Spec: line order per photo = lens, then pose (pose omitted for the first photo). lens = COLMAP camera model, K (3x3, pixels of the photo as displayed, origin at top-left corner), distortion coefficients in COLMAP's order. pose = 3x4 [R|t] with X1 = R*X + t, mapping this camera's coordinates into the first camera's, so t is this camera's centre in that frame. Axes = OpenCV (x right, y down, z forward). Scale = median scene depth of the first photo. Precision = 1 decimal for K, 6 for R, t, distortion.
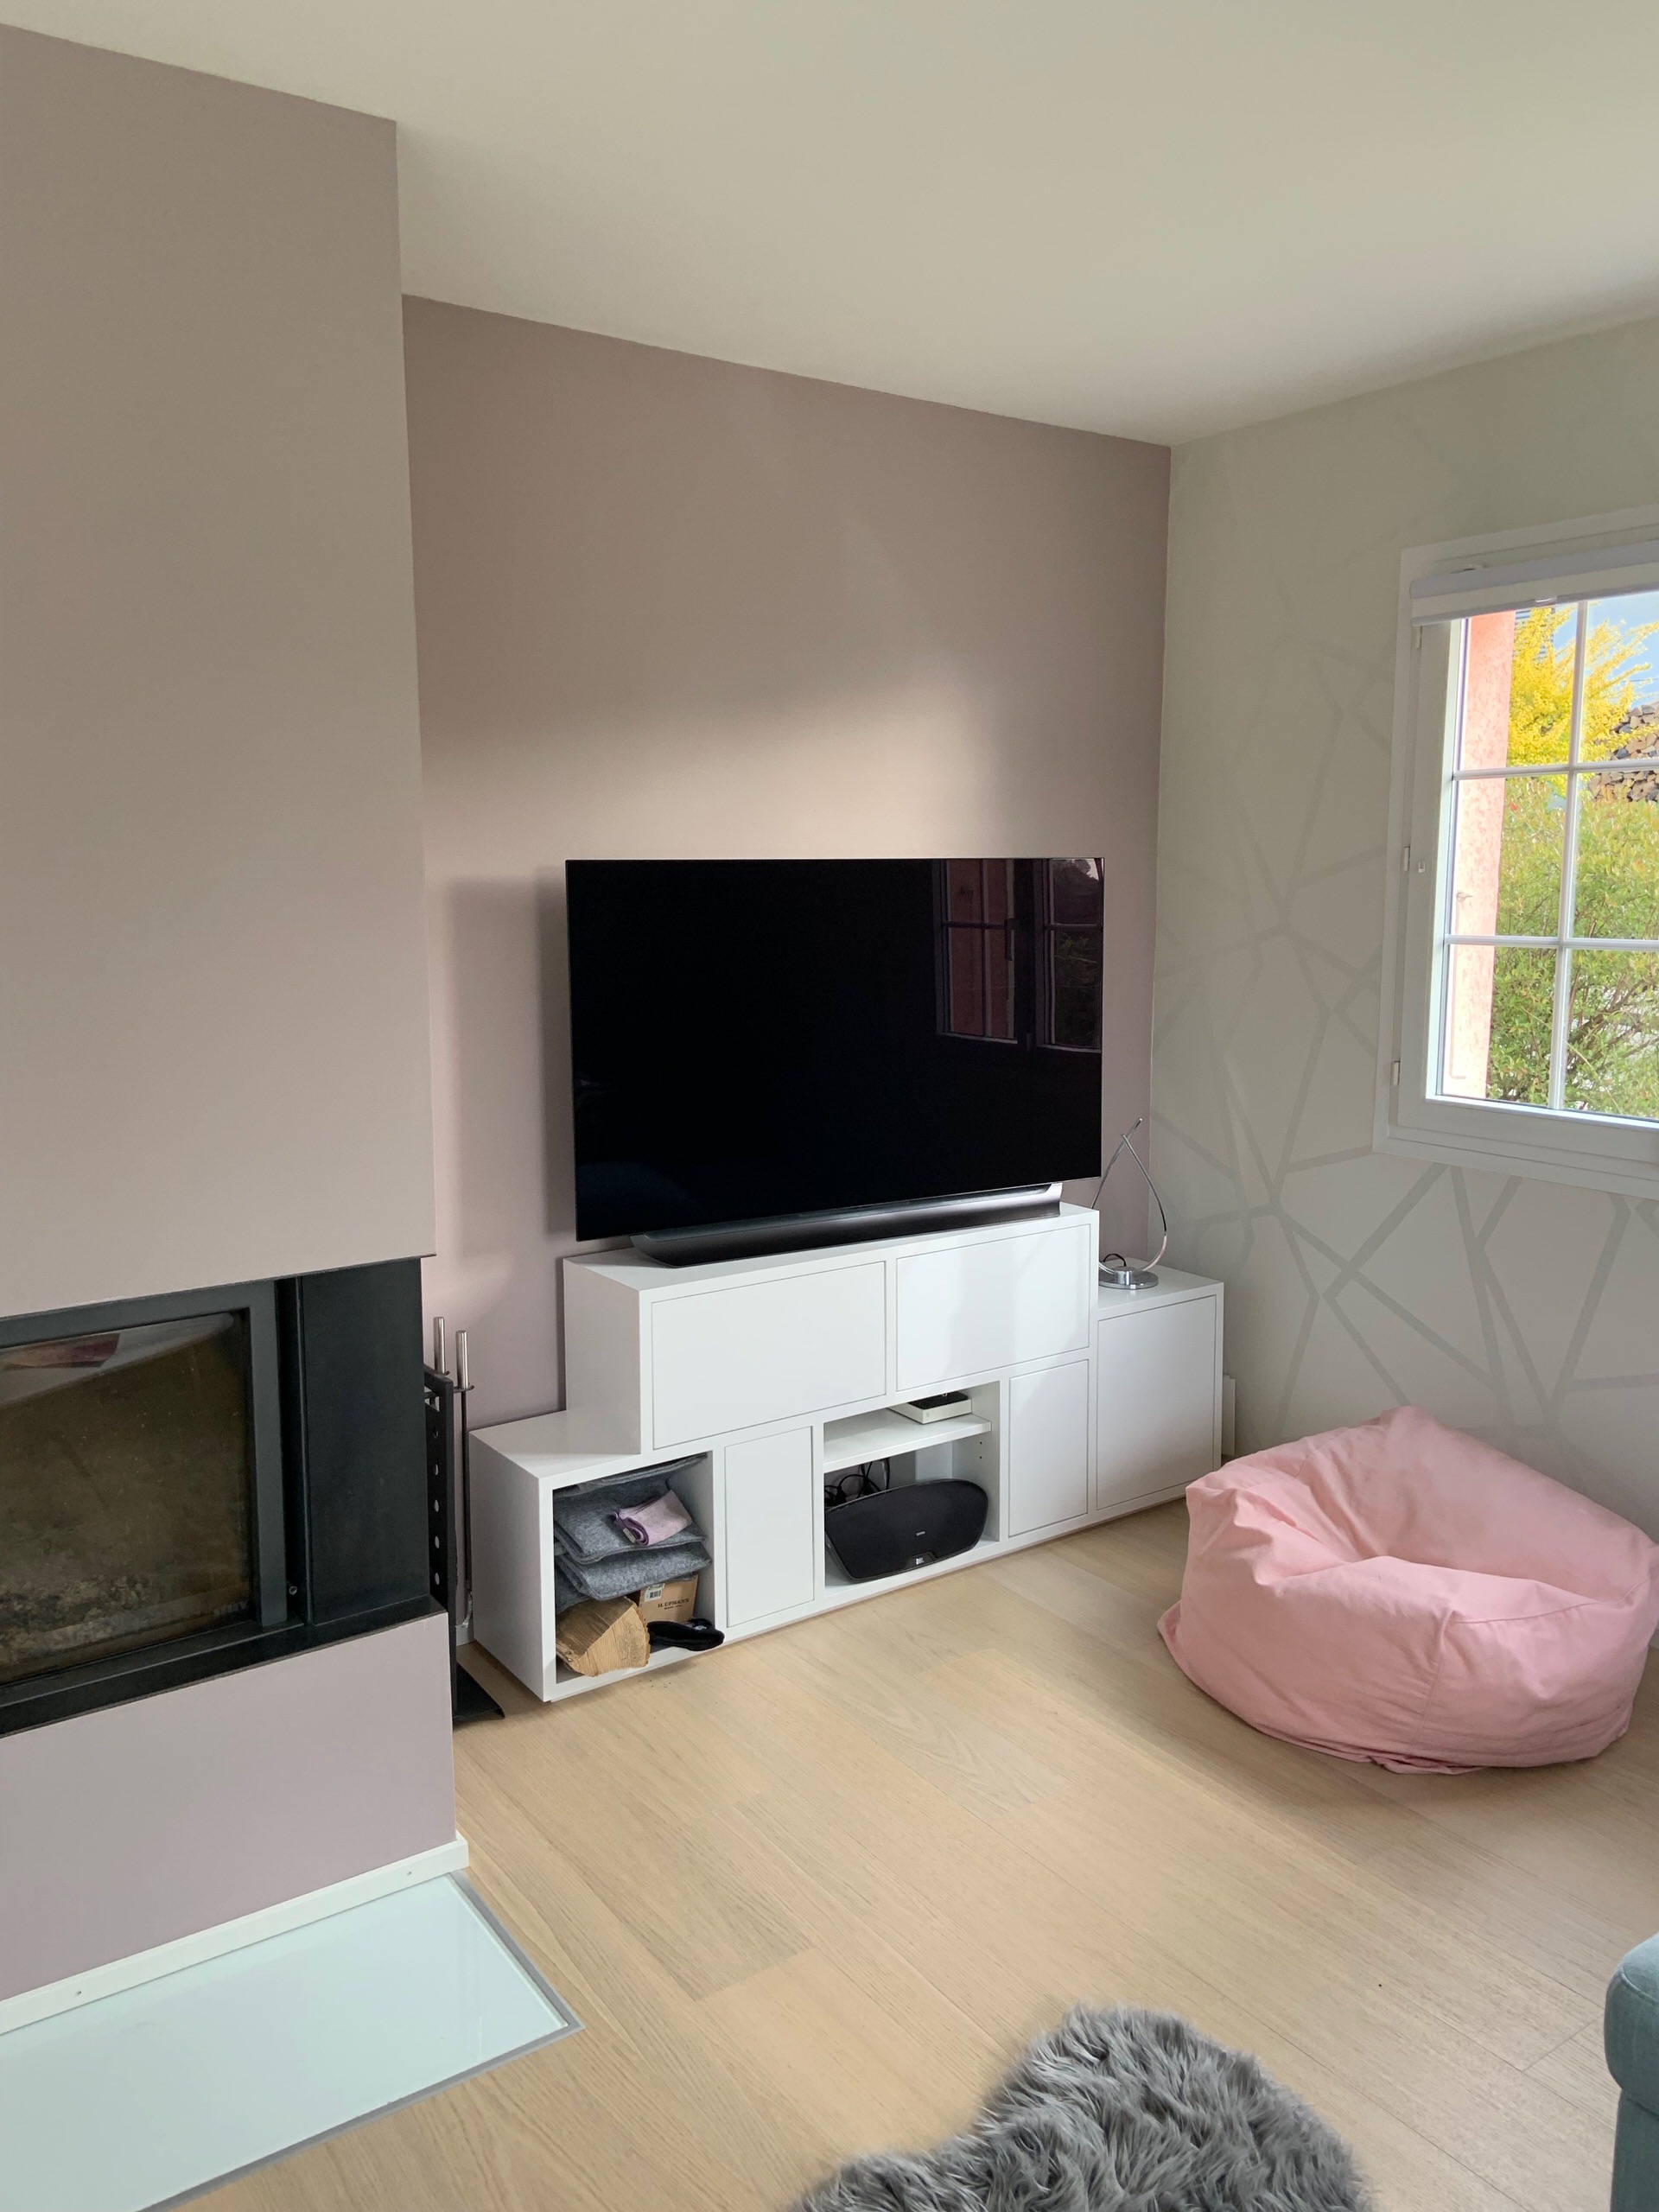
lens RADIAL K [[1667.1, 0, 843.6], [0, 1667.1, 1090.9], [0, 0, 1]] dist [0.094928, -0.060593]
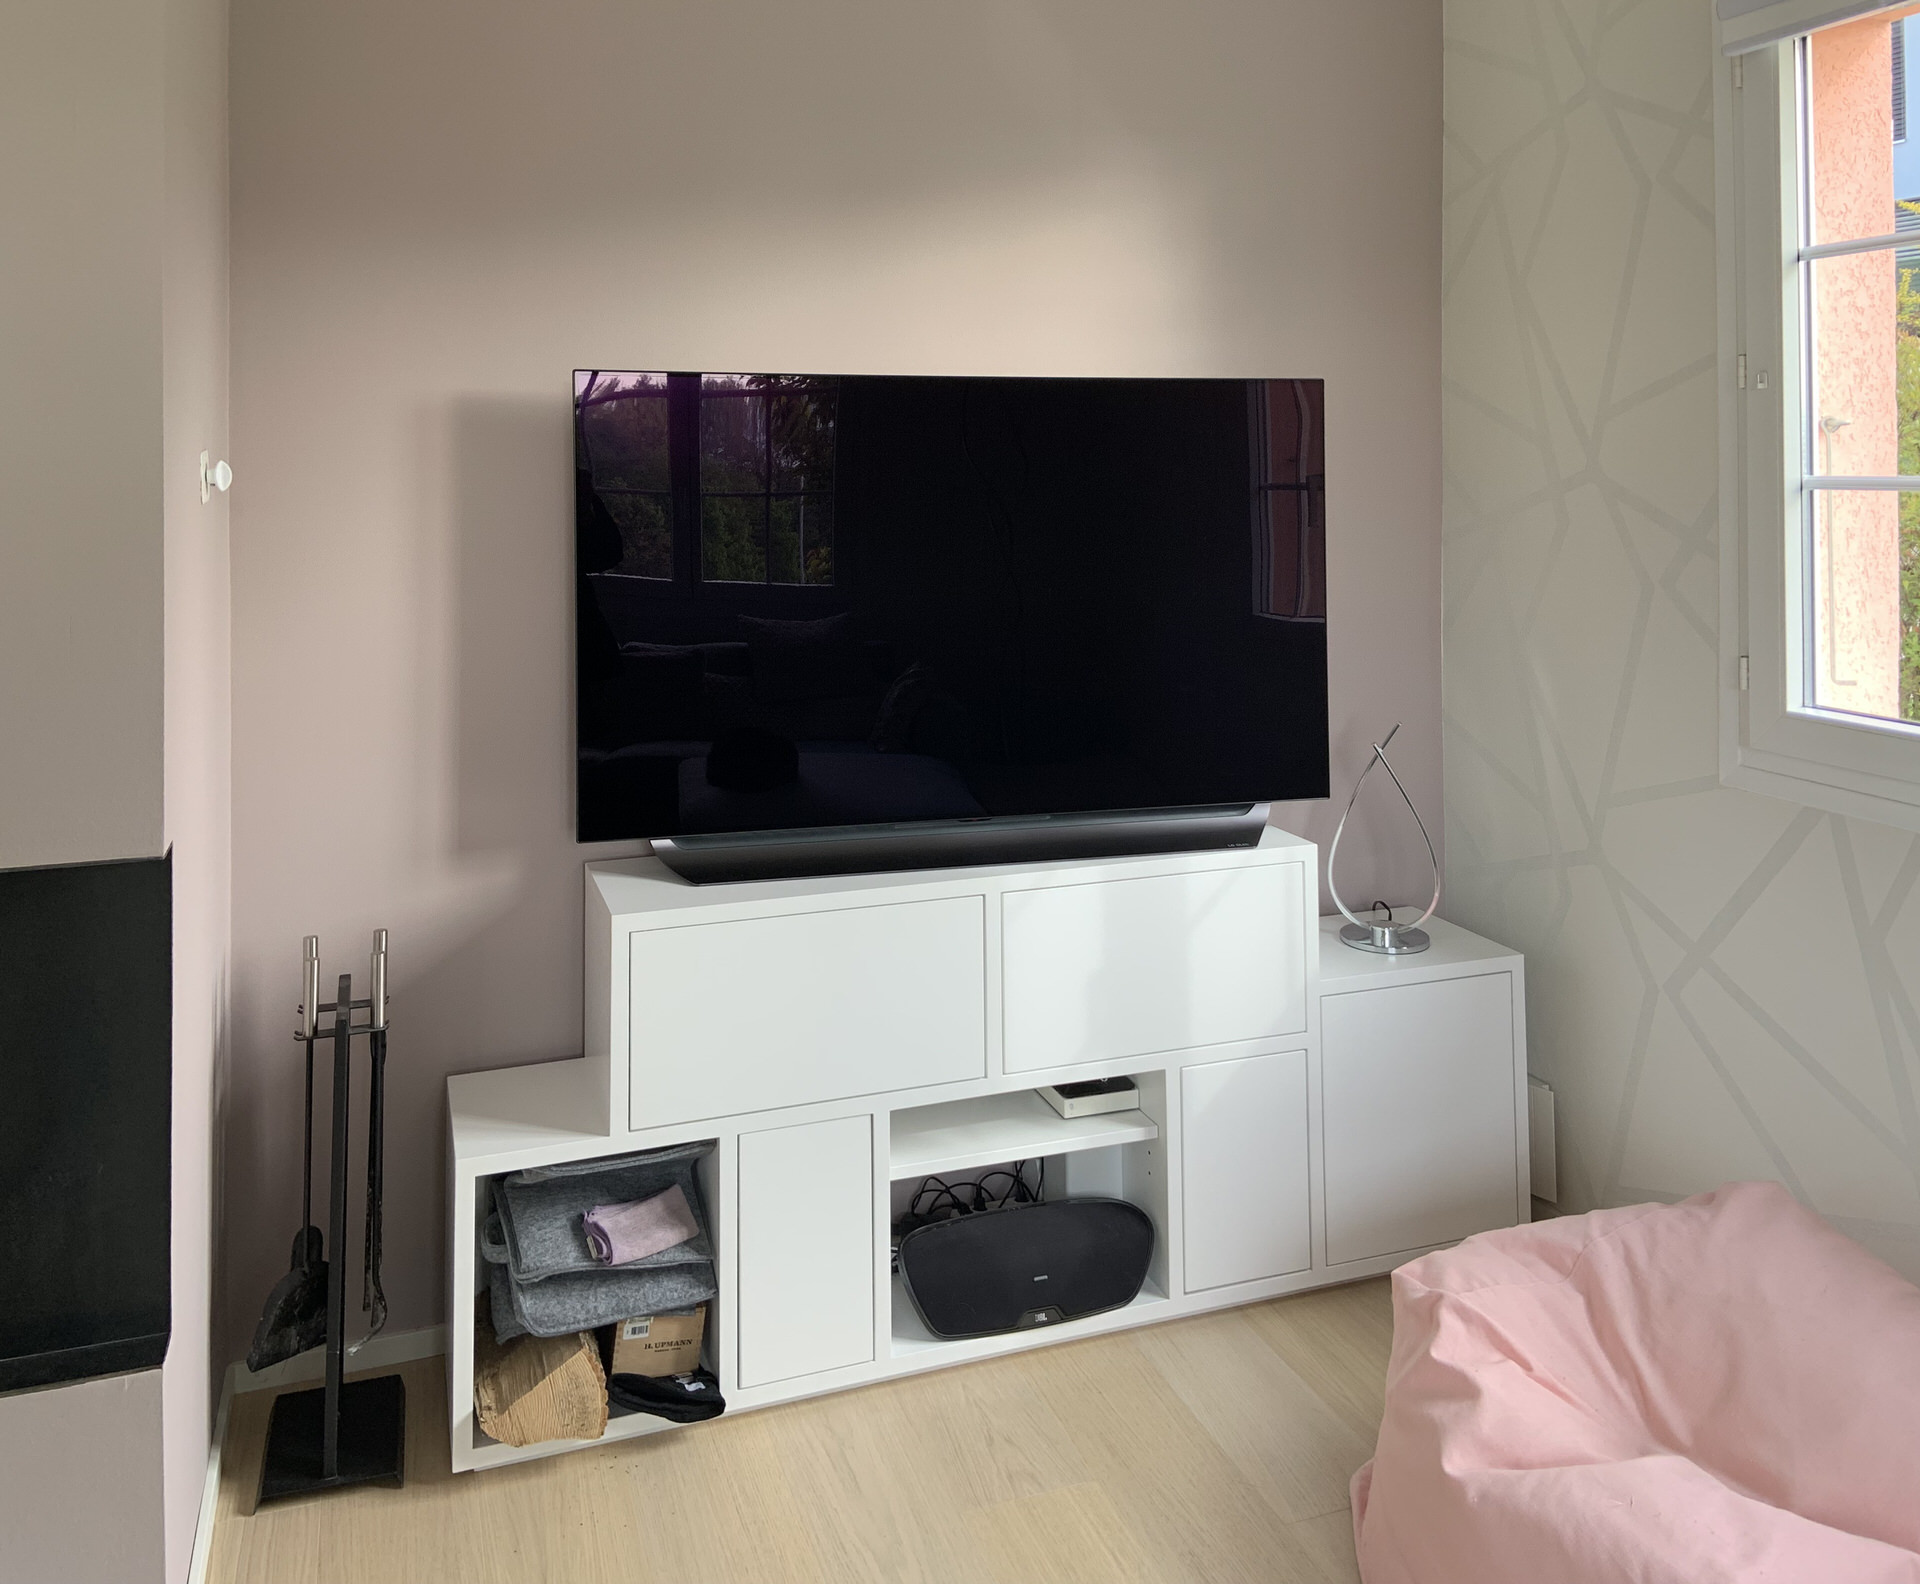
lens RADIAL K [[1559.0, 0, 957.3], [0, 1559.0, 462.2], [0, 0, 1]] dist [0.038689, -0.002559]
pose [[0.963010, 0.001140, -0.269462, 0.207326], [-0.038450, 0.990340, -0.133224, 0.002675], [0.266707, 0.138657, 0.953751, 0.297303]]
